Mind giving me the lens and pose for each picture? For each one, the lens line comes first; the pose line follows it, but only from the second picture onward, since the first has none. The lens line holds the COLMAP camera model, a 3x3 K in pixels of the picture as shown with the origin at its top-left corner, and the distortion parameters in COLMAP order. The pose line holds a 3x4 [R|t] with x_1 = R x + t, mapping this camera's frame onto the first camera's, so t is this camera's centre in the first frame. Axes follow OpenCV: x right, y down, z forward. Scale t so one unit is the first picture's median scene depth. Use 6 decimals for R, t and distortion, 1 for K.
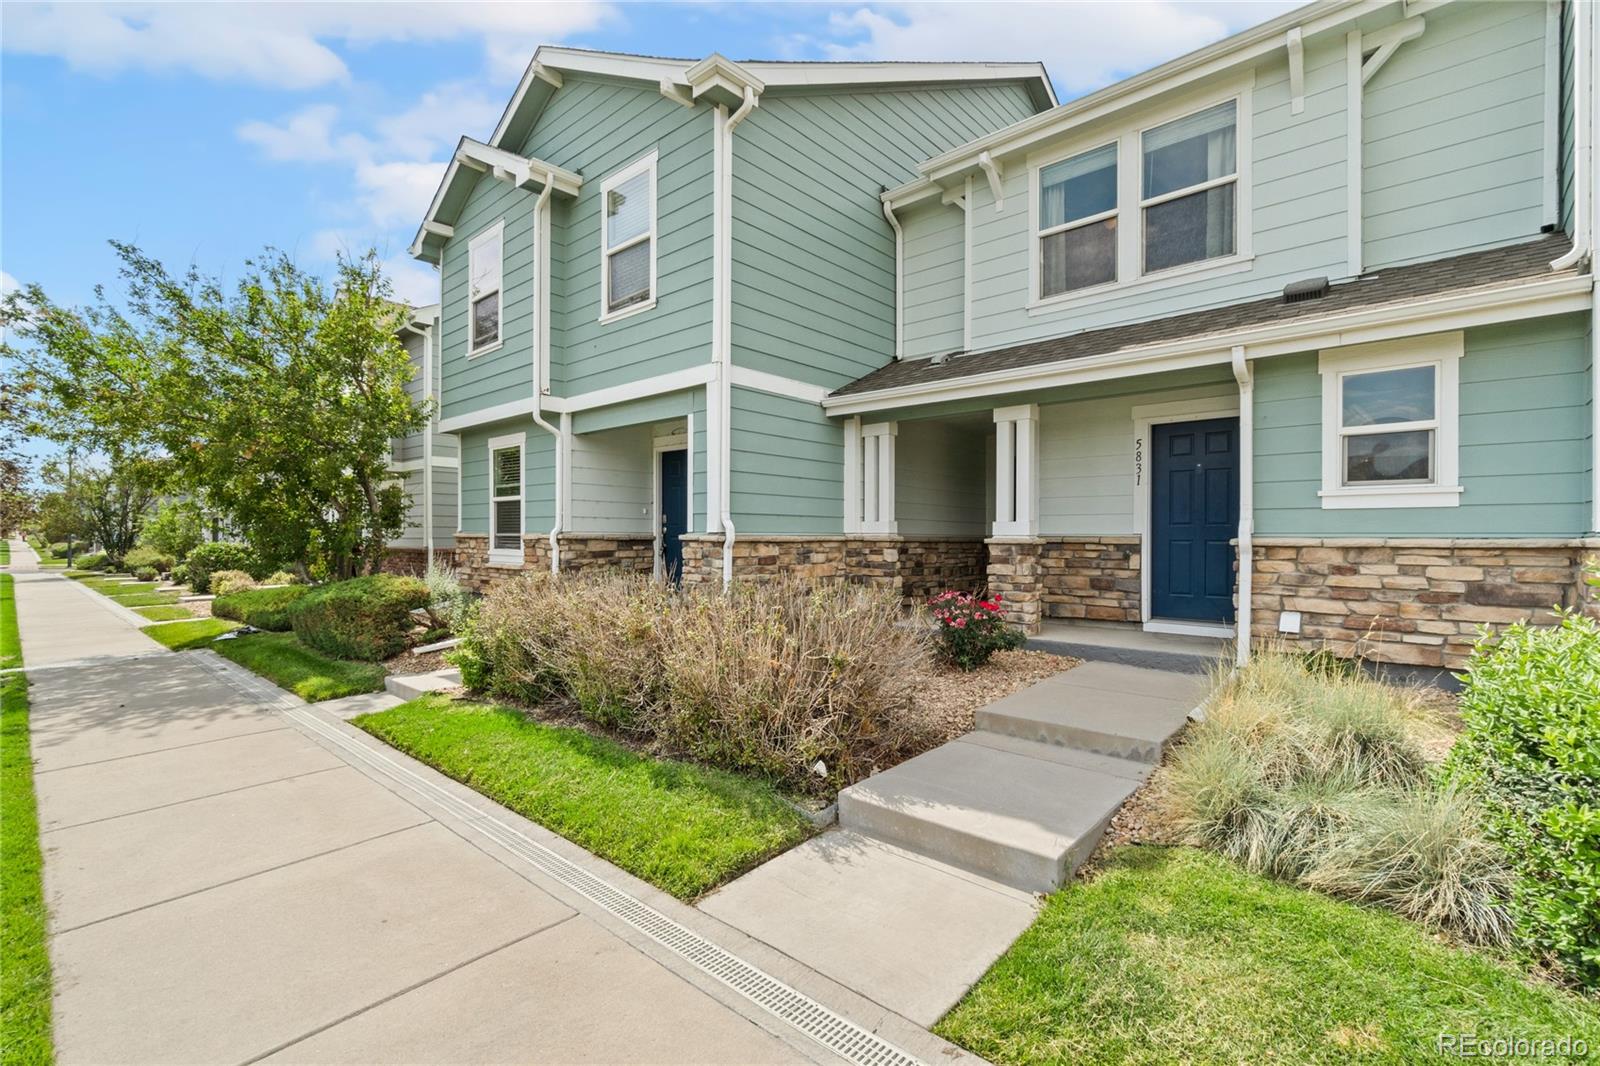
lens RADIAL K [[707.6, 0, 769.6], [0, 707.6, 537.0], [0, 0, 1]] dist [-0.001556, -0.001110]
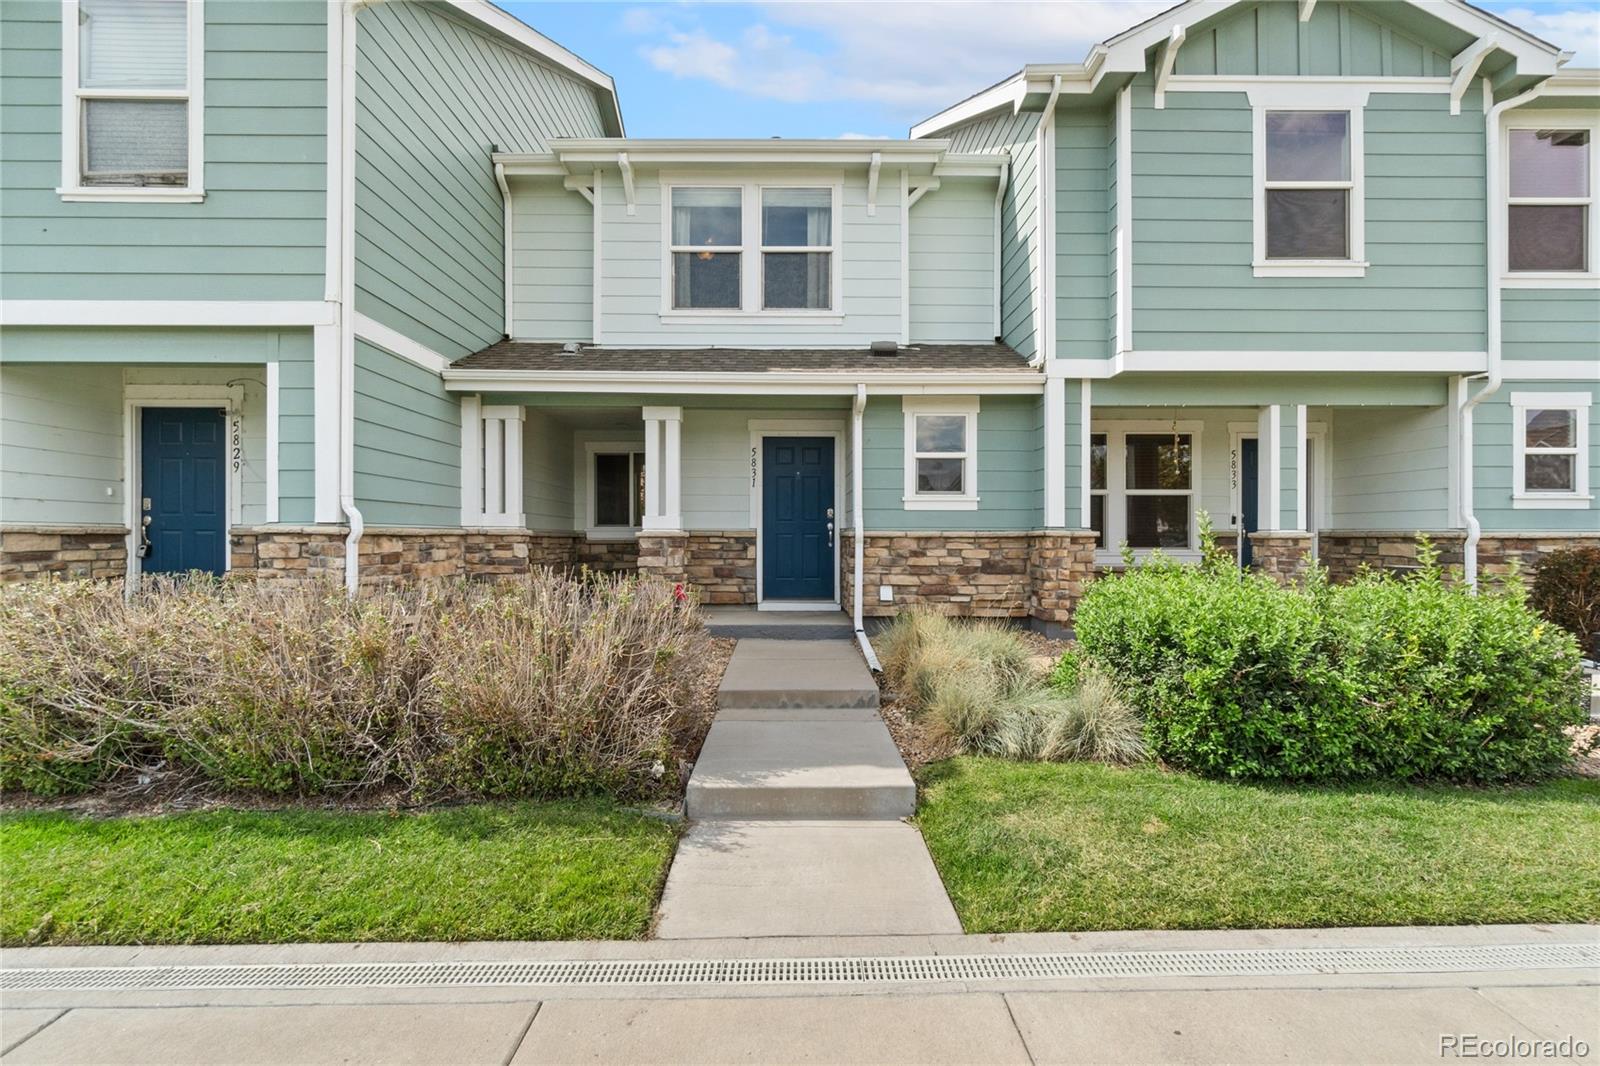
lens RADIAL K [[707.6, 0, 796.3], [0, 707.6, 536.3], [0, 0, 1]] dist [-0.001556, -0.001110]
pose [[0.732603, -0.000927, 0.680656, -0.231927], [-0.000091, 0.999999, 0.001460, 0.007248], [-0.680656, -0.001131, 0.732602, 0.093253]]
